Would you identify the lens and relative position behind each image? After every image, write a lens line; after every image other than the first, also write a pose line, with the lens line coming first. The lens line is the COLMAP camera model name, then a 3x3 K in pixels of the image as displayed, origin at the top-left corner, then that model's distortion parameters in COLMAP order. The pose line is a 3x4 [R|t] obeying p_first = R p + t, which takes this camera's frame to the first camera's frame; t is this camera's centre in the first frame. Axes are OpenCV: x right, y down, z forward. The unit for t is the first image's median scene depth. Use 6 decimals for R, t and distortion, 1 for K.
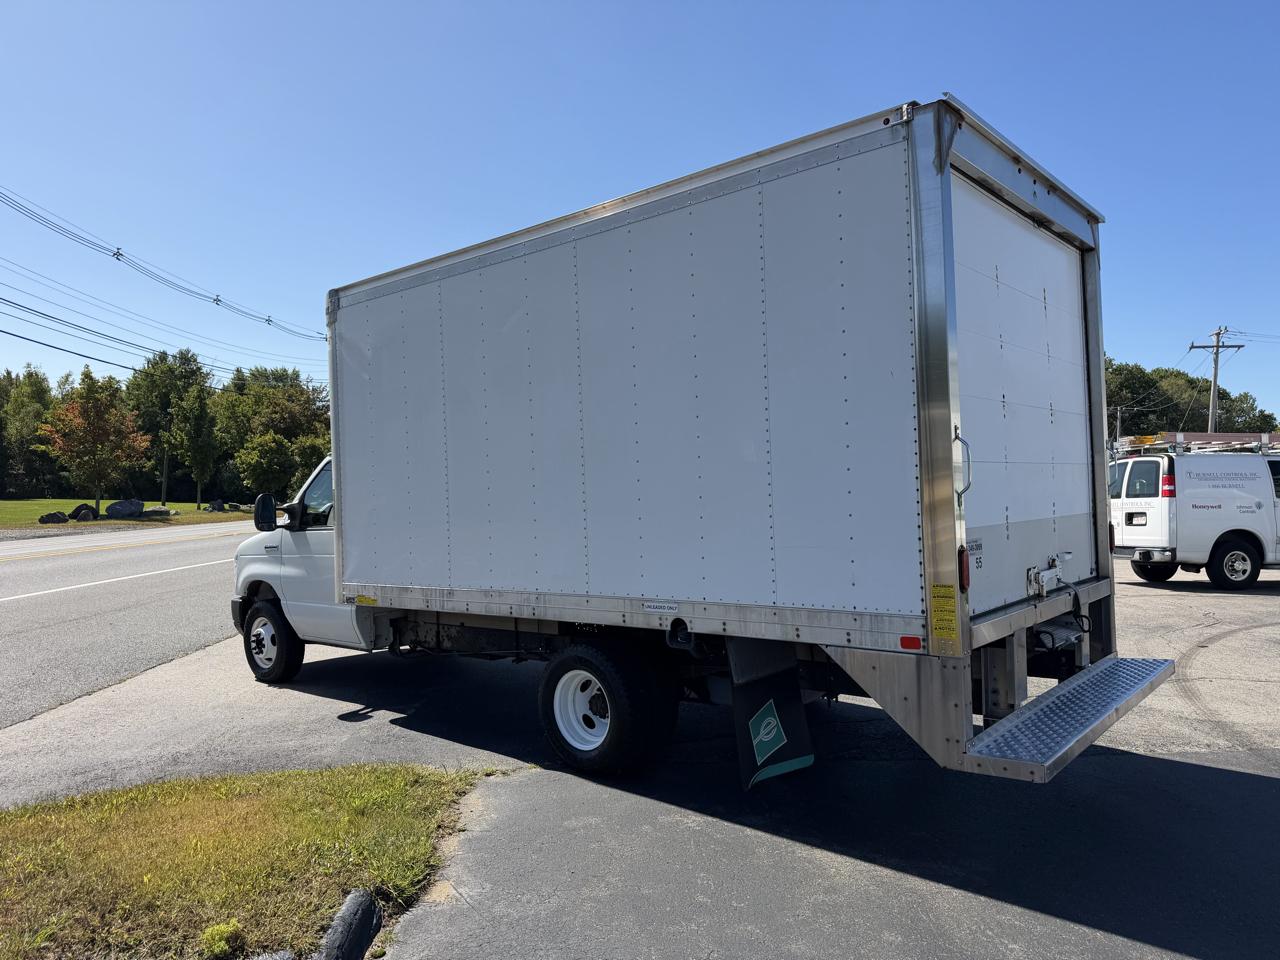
lens RADIAL K [[904.5, 0, 629.7], [0, 904.5, 482.8], [0, 0, 1]] dist [0.042166, -0.051701]
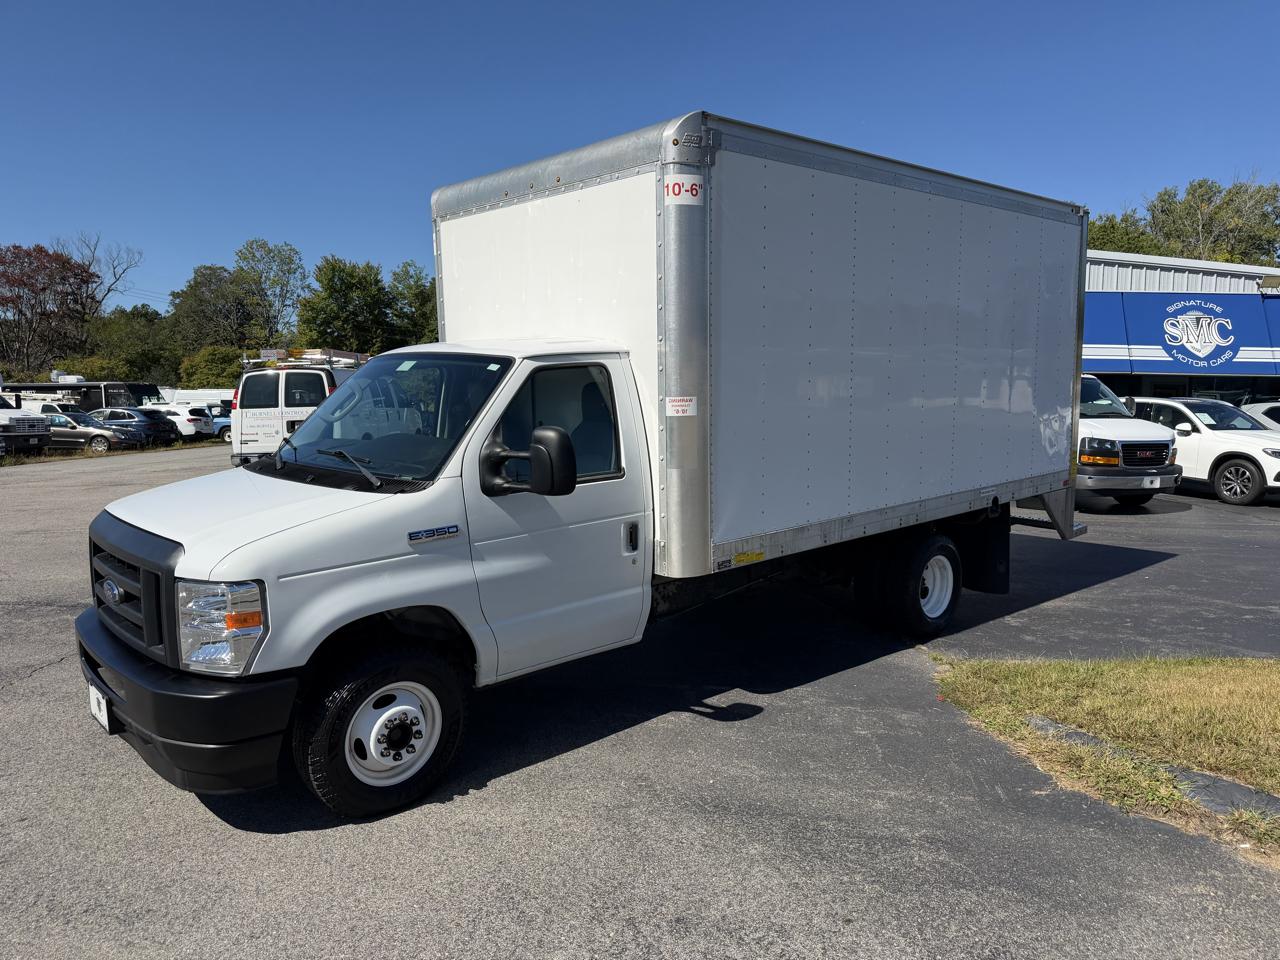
lens RADIAL K [[904.5, 0, 643.6], [0, 904.5, 479.6], [0, 0, 1]] dist [0.042166, -0.051701]
pose [[0.116717, -0.093368, 0.988767, -1.414113], [-0.009251, 0.995426, 0.095089, -0.012622], [-0.993122, -0.020246, 0.115320, 1.344814]]
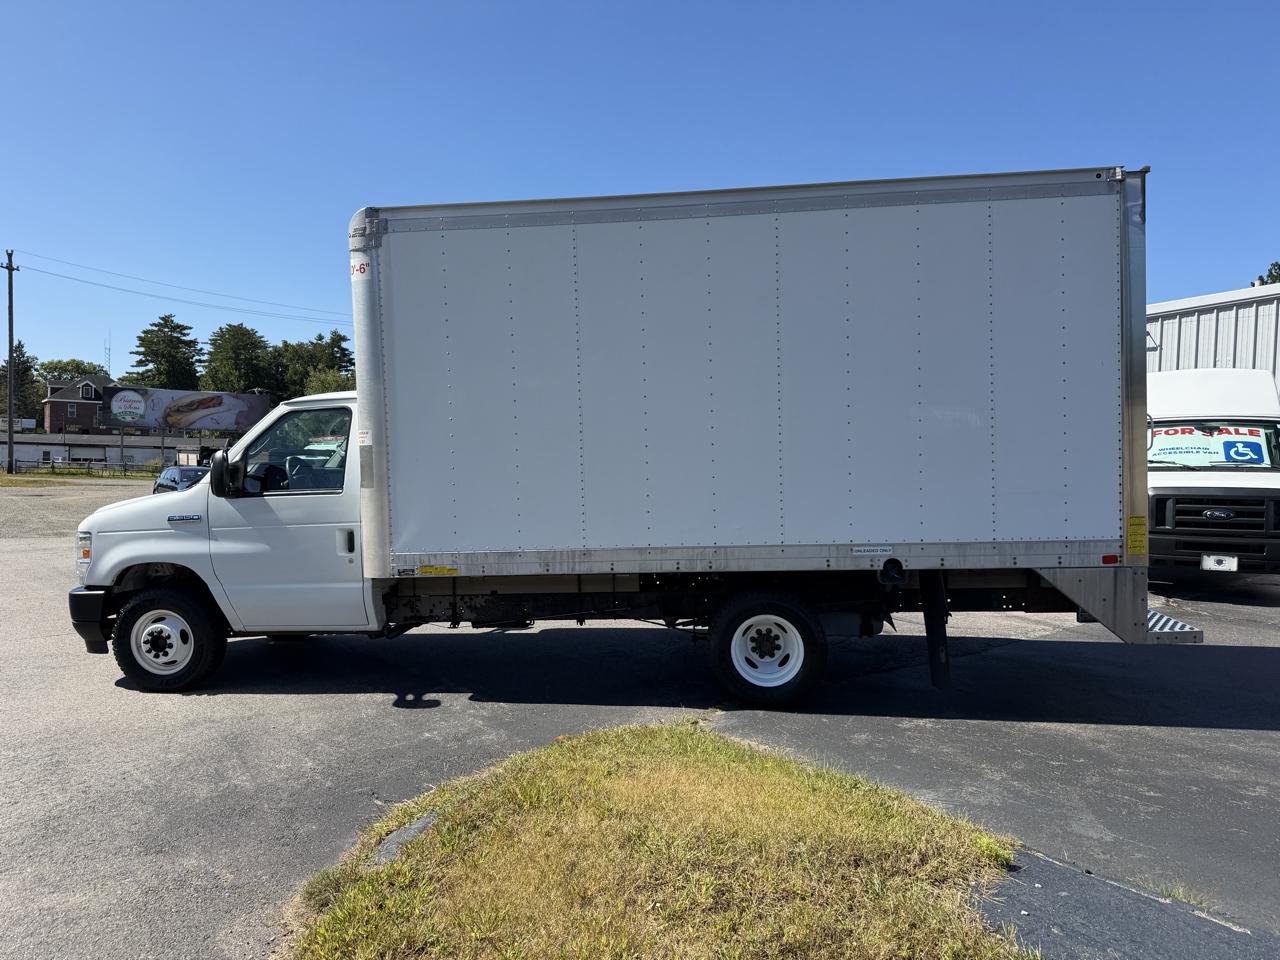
lens RADIAL K [[904.5, 0, 631.9], [0, 904.5, 487.1], [0, 0, 1]] dist [0.042166, -0.051701]
pose [[0.815805, -0.010625, 0.578230, -0.865408], [-0.011043, 0.999363, 0.033943, 0.020280], [-0.578222, -0.034077, 0.815167, 0.230489]]
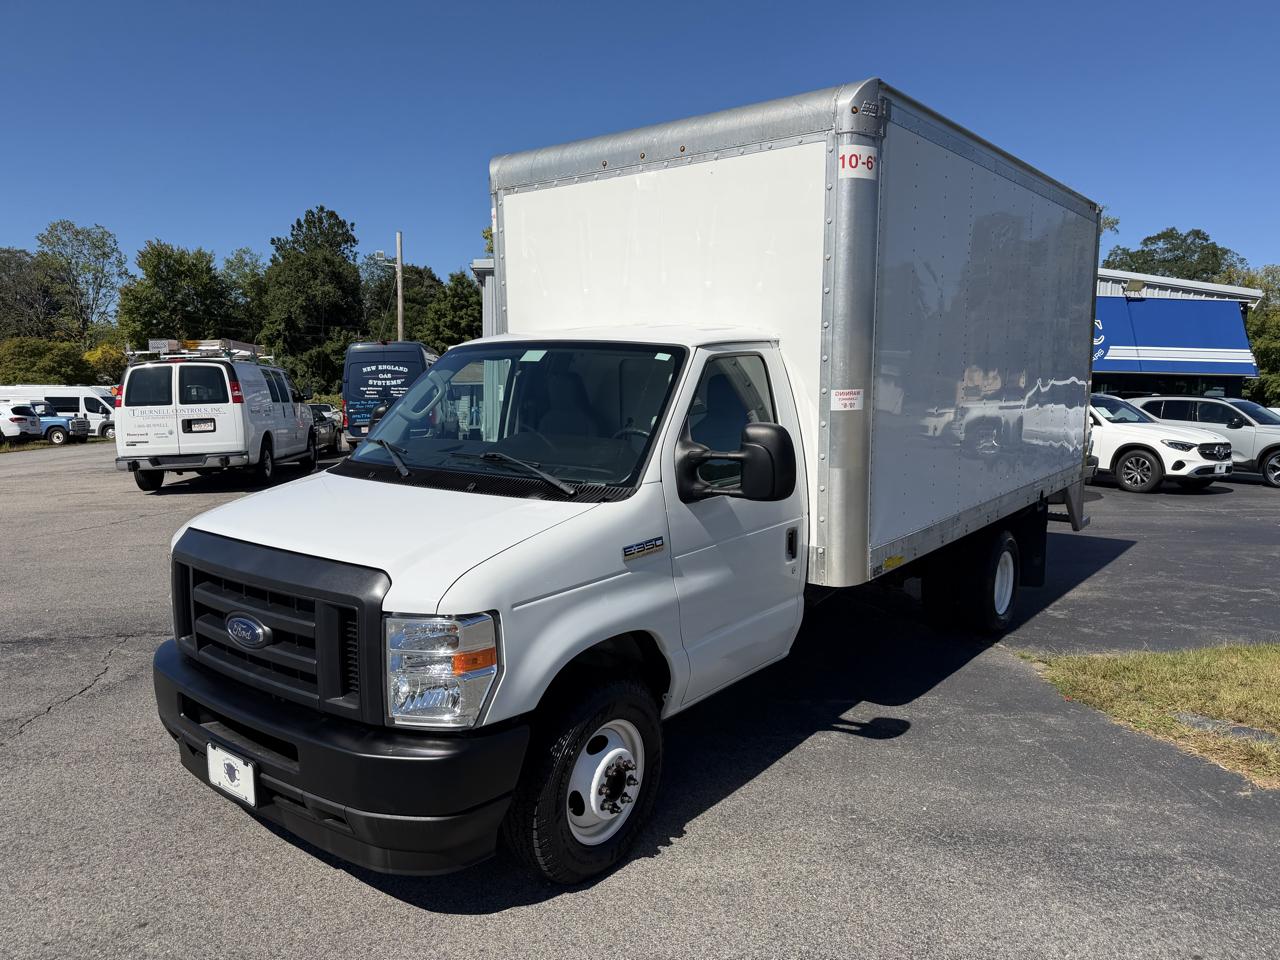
lens RADIAL K [[904.5, 0, 641.1], [0, 904.5, 483.2], [0, 0, 1]] dist [0.042166, -0.051701]
pose [[-0.049984, -0.101468, 0.993582, -1.328993], [-0.008527, 0.994833, 0.101166, -0.006105], [-0.998714, -0.003415, -0.050591, 1.661424]]
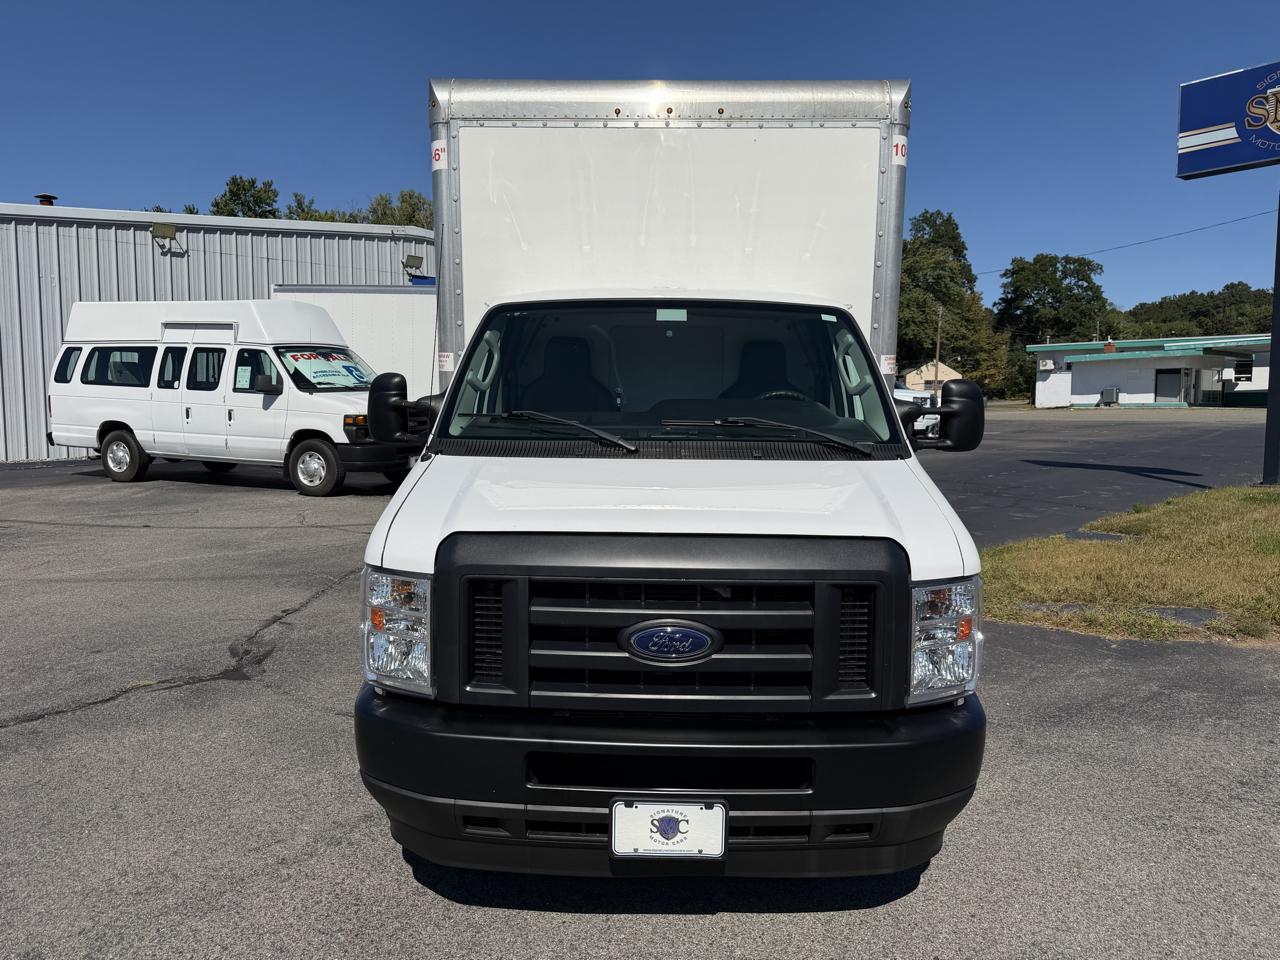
lens RADIAL K [[904.5, 0, 641.2], [0, 904.5, 475.0], [0, 0, 1]] dist [0.042166, -0.051701]
pose [[-0.642382, -0.076003, 0.762607, -1.043724], [-0.000198, 0.995087, 0.099006, 0.022707], [-0.766384, 0.063449, -0.639241, 2.257964]]
